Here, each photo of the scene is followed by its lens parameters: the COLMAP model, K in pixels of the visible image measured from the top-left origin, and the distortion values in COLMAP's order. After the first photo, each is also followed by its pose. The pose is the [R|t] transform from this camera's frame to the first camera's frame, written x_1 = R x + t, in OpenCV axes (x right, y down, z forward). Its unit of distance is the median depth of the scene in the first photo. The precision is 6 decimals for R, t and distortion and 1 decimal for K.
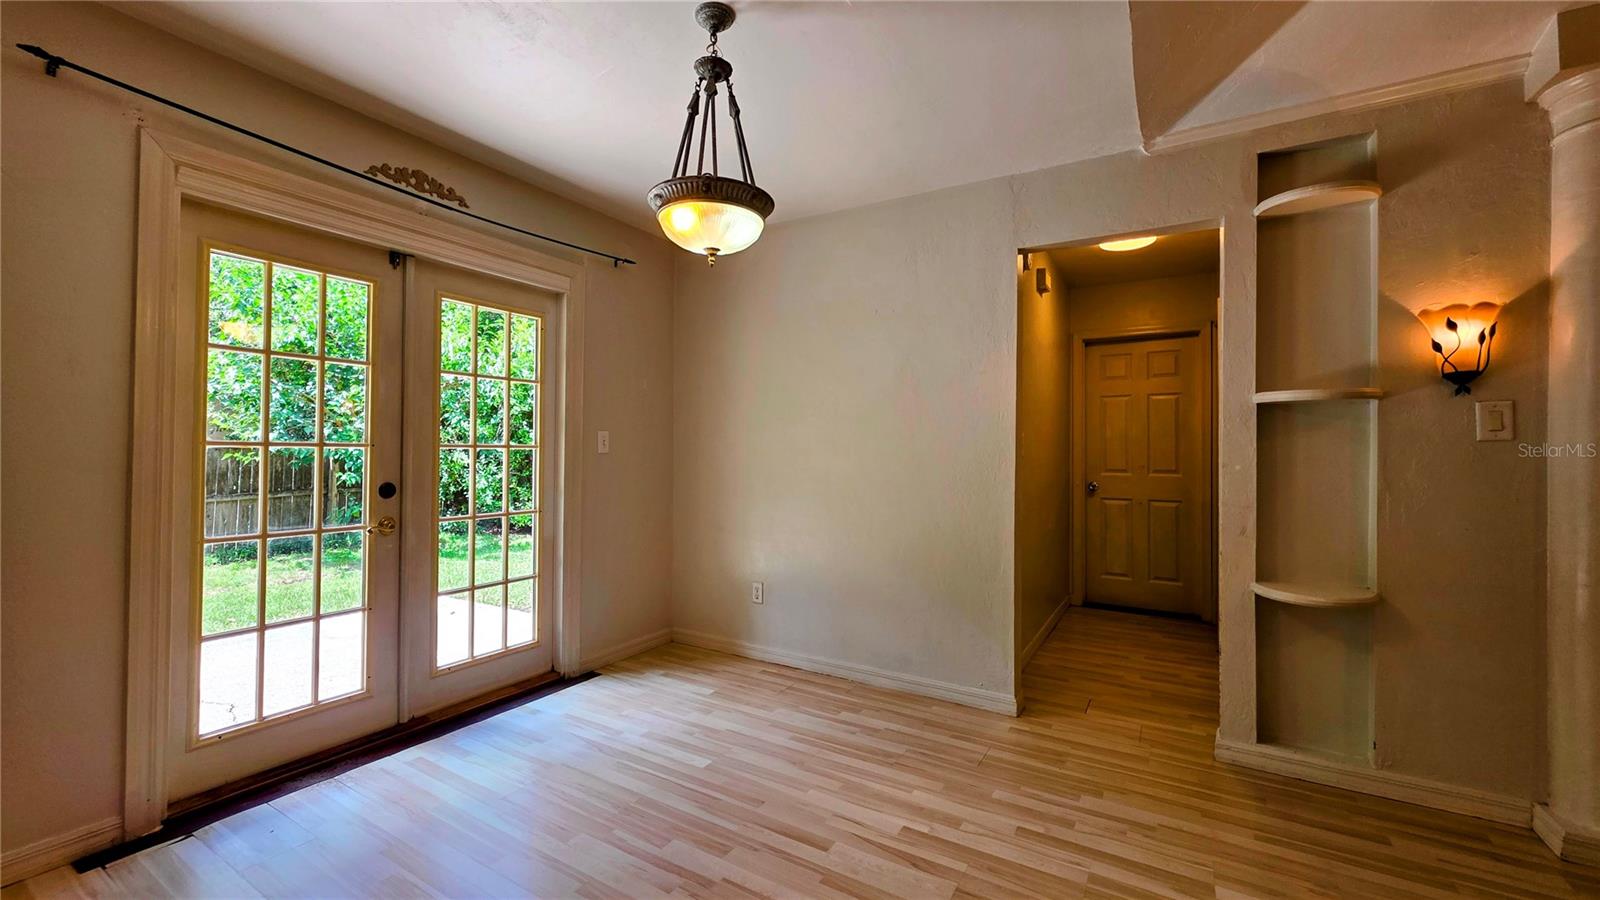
lens RADIAL K [[635.7, 0, 799.5], [0, 635.7, 442.7], [0, 0, 1]] dist [0.000576, 0.000102]
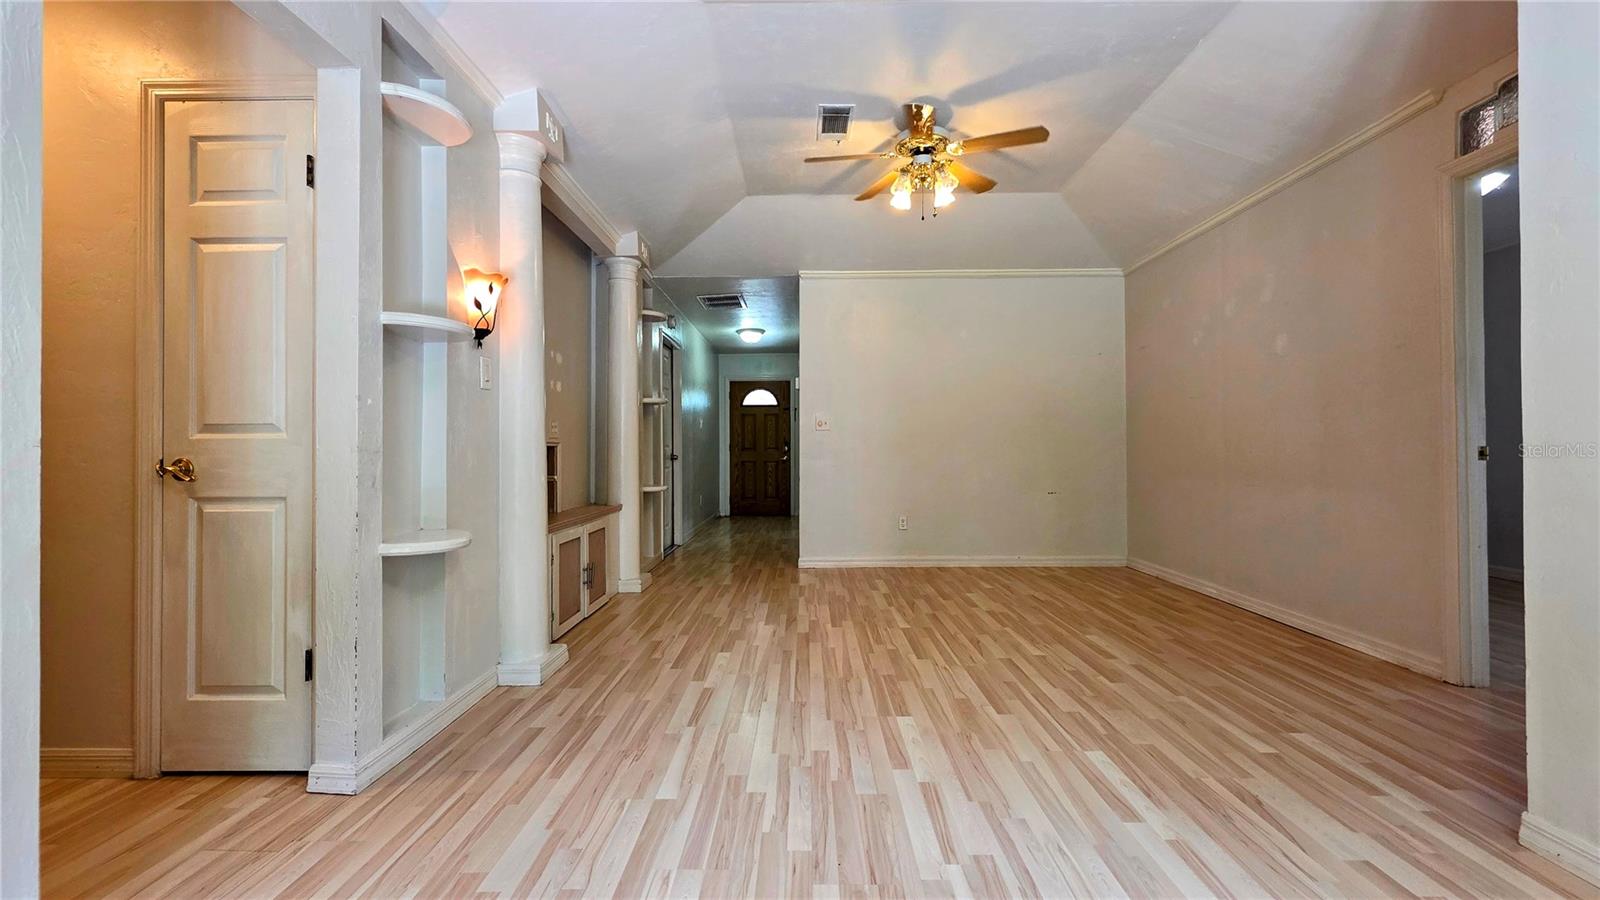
lens RADIAL K [[635.7, 0, 799.1], [0, 635.7, 437.7], [0, 0, 1]] dist [0.000576, 0.000102]
pose [[-0.506522, 0.009504, 0.862175, -0.242377], [-0.010054, 0.999806, -0.016927, 0.088407], [-0.862168, -0.017242, -0.506328, 0.910884]]
